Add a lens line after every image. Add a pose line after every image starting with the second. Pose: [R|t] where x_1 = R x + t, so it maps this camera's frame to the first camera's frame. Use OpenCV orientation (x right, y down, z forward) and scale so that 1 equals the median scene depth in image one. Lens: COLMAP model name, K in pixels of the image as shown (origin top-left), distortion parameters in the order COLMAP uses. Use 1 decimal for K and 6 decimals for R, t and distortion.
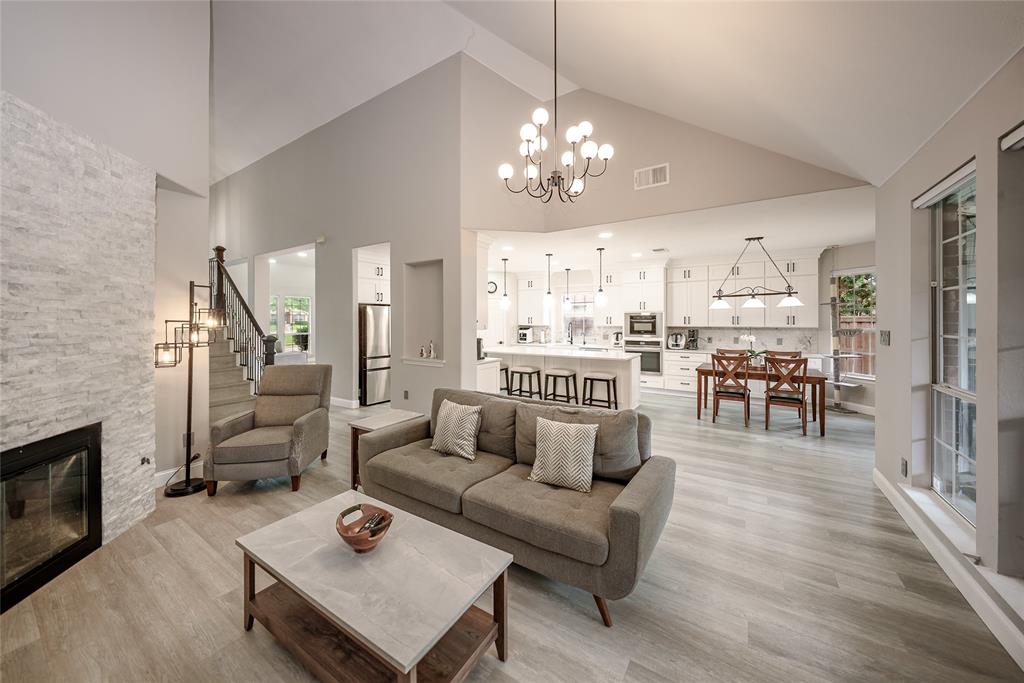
lens RADIAL K [[359.7, 0, 517.2], [0, 359.7, 318.6], [0, 0, 1]] dist [-0.000283, -0.000001]
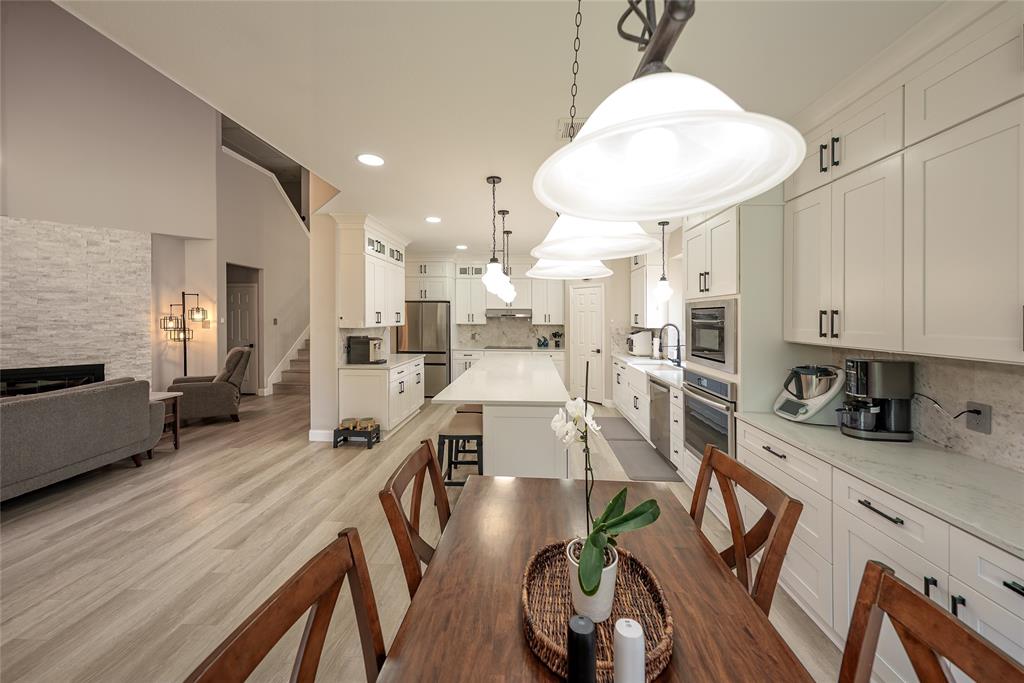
lens RADIAL K [[359.7, 0, 517.2], [0, 359.7, 318.6], [0, 0, 1]] dist [-0.000283, -0.000001]
pose [[0.501636, 0.010411, -0.865016, 0.653768], [-0.005044, 0.999946, 0.009110, -0.000518], [0.865064, -0.000207, 0.501662, 0.731977]]
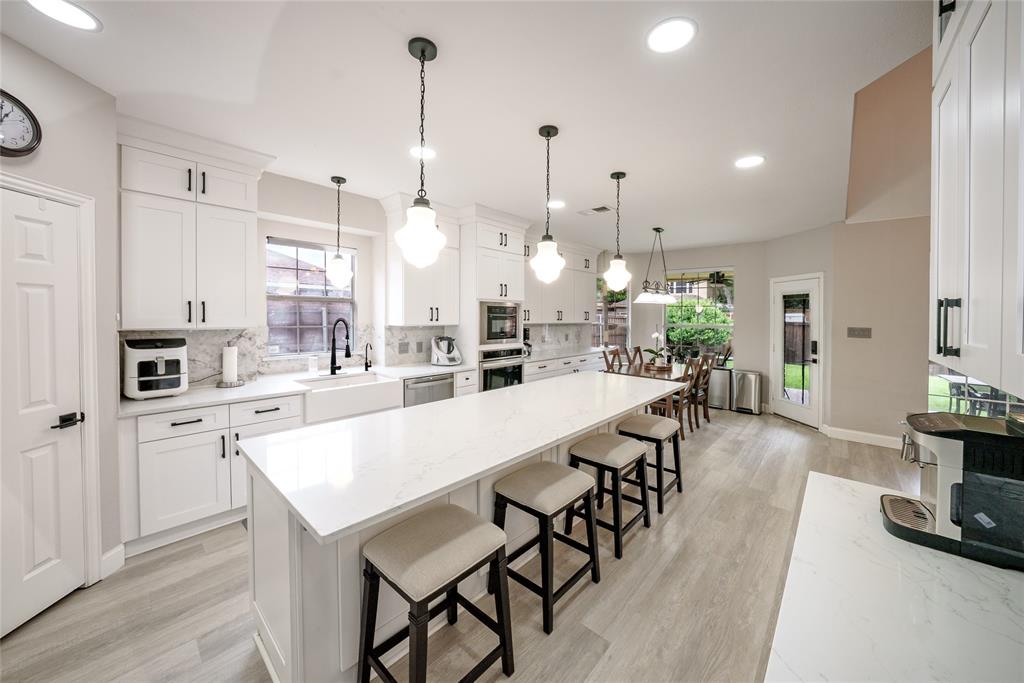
lens RADIAL K [[364.5, 0, 514.8], [0, 364.5, 311.8], [0, 0, 1]] dist [-0.000700, -0.000055]
pose [[0.167515, 0.012861, 0.985786, -0.277803], [-0.017812, 0.999791, -0.010017, 0.005662], [-0.985709, -0.015881, 0.167709, 1.002653]]
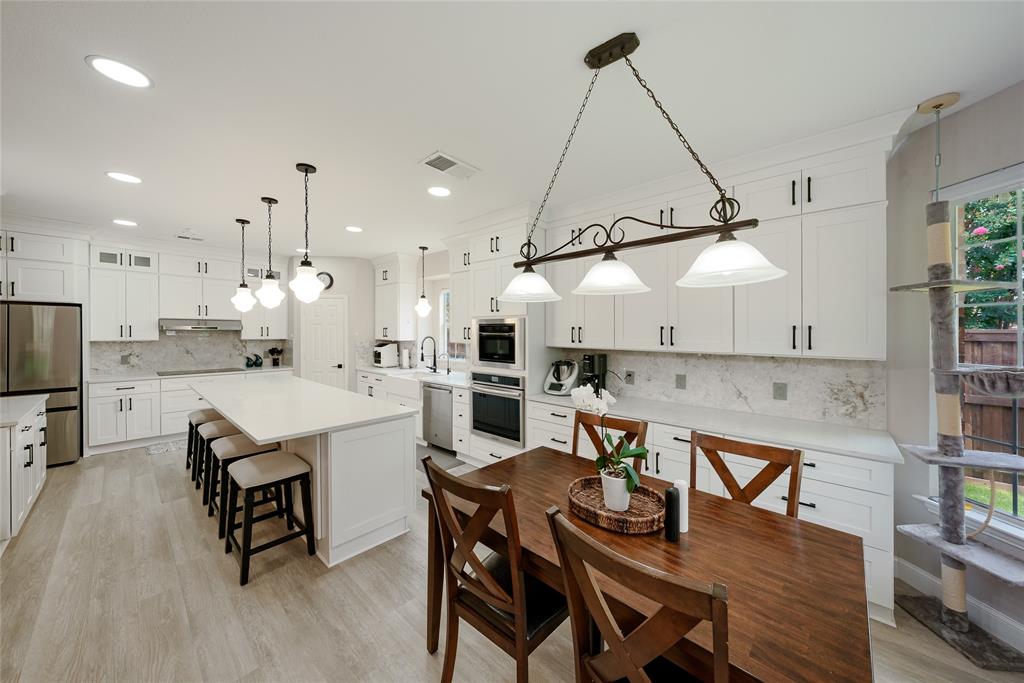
lens RADIAL K [[352.7, 0, 520.3], [0, 352.7, 328.9], [0, 0, 1]] dist [-0.000659, -0.000029]
pose [[0.987775, 0.008348, -0.155662, 0.522608], [-0.009343, 0.999940, -0.005661, 0.000211], [0.155606, 0.007046, 0.987794, 0.590277]]
